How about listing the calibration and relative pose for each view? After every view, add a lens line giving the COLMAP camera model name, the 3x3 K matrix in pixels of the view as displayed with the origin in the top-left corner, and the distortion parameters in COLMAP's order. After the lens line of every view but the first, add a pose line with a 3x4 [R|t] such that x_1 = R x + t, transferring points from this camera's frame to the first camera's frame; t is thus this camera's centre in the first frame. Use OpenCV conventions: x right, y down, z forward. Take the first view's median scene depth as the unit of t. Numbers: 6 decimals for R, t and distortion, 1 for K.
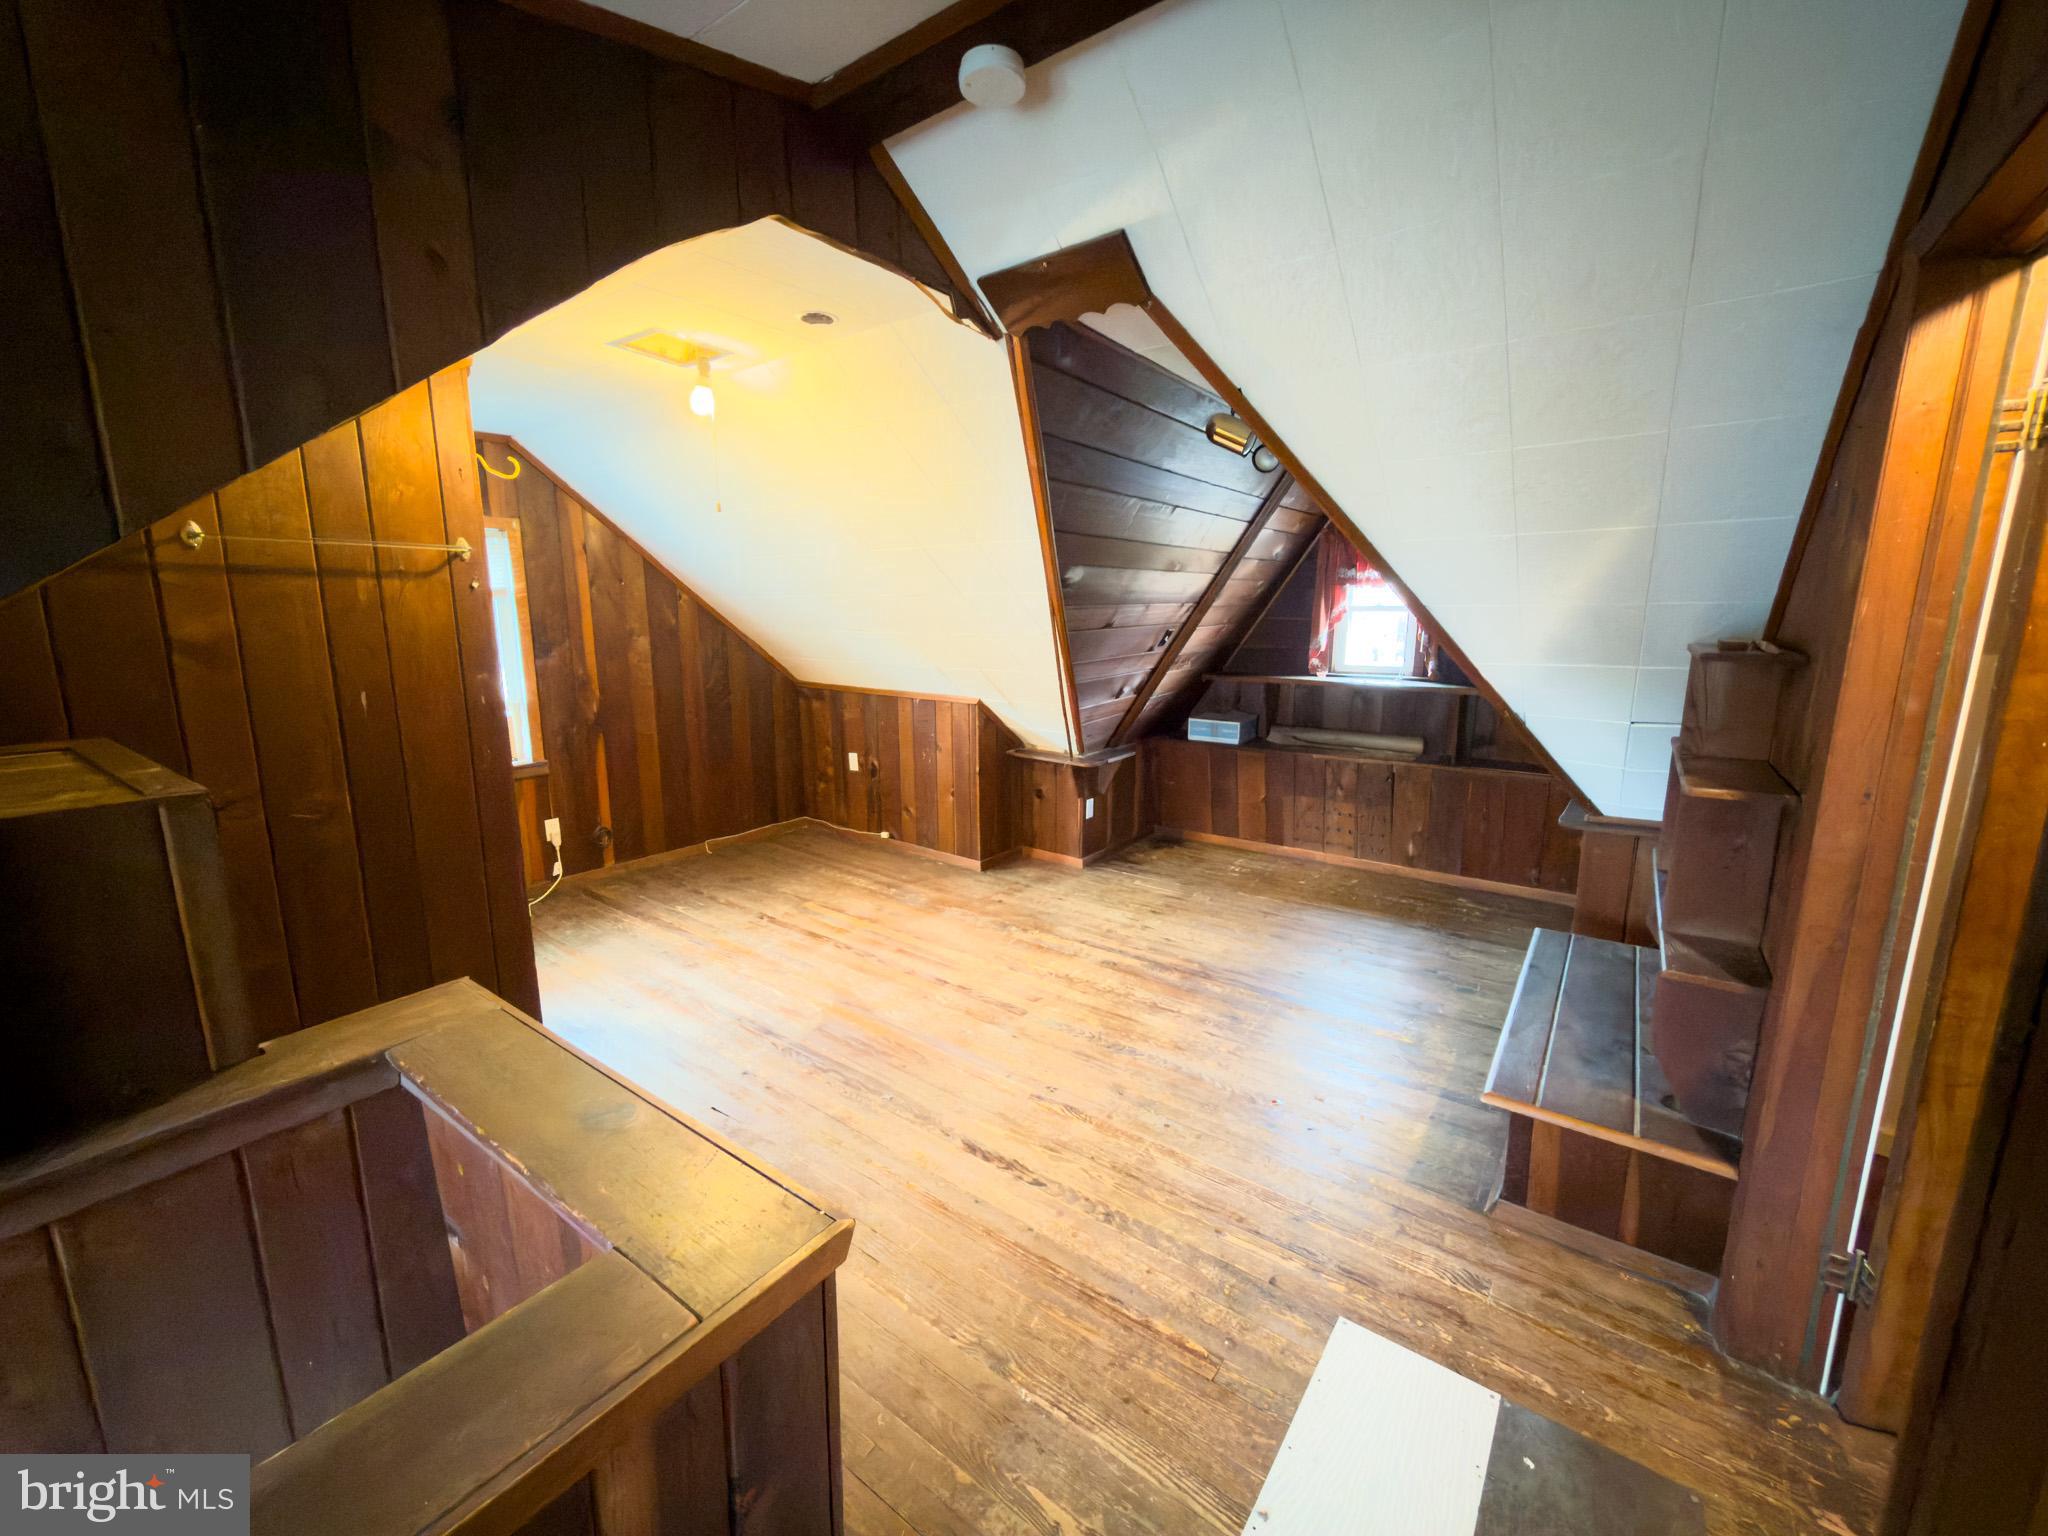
lens RADIAL K [[820.5, 0, 1027.0], [0, 820.5, 767.7], [0, 0, 1]] dist [-0.002645, 0.000902]
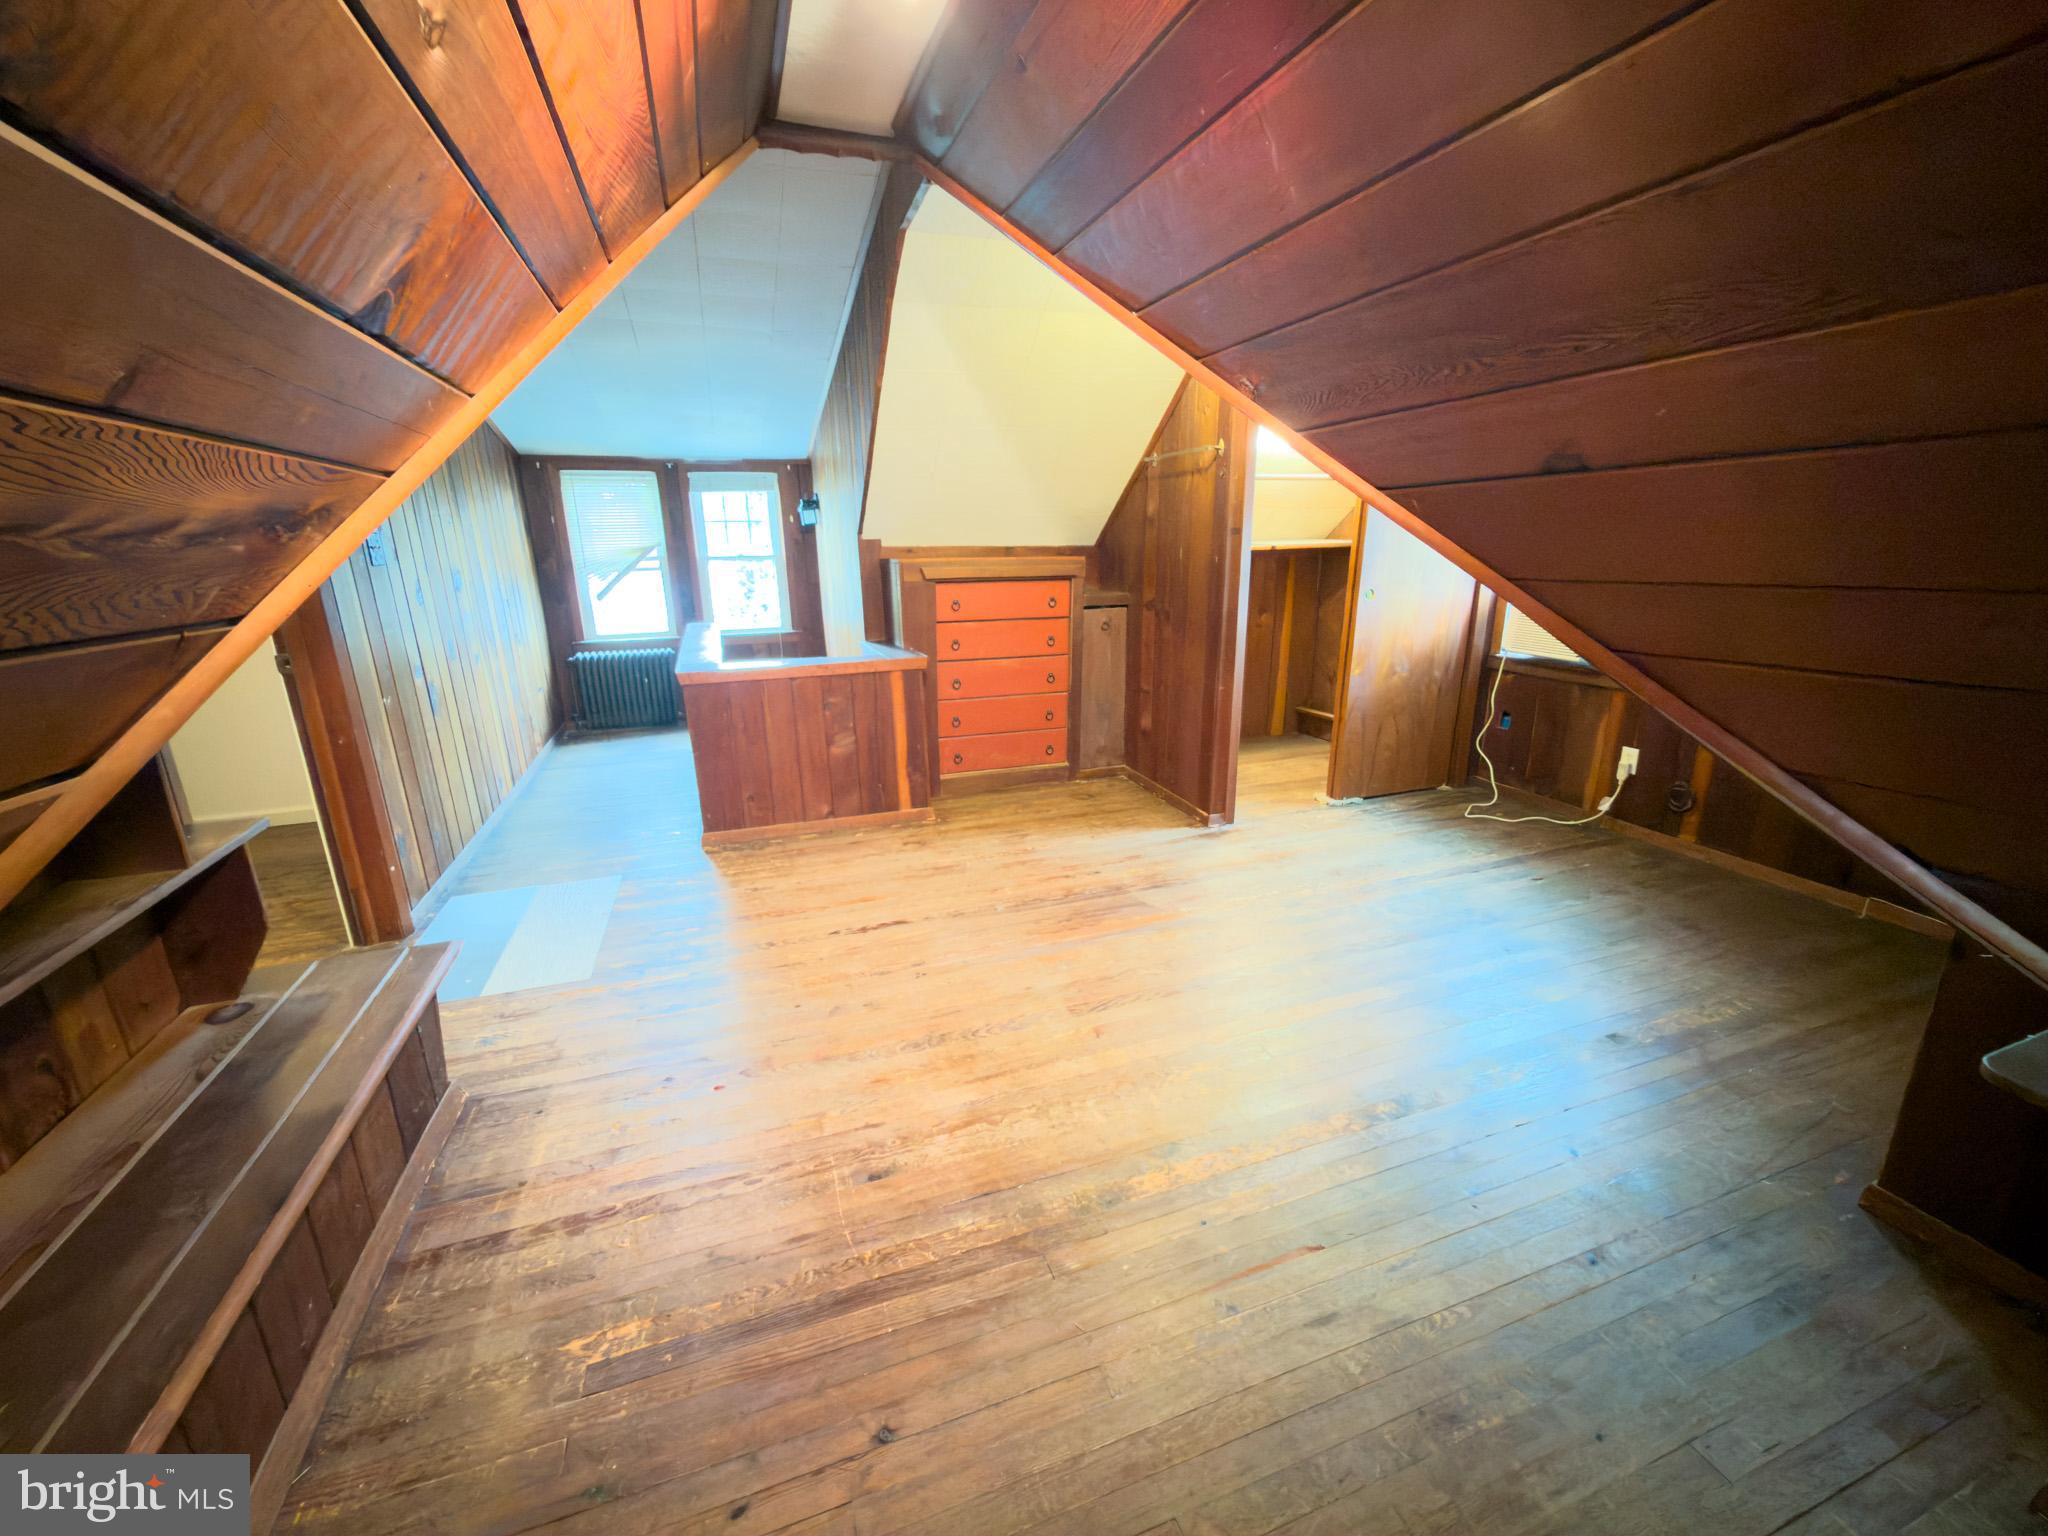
lens RADIAL K [[820.5, 0, 1026.9], [0, 820.5, 769.3], [0, 0, 1]] dist [-0.002645, 0.000902]
pose [[-0.559064, 0.234021, -0.795413, 0.574248], [-0.142932, 0.917776, 0.370484, -0.186521], [0.816712, 0.320814, -0.479646, 1.247250]]
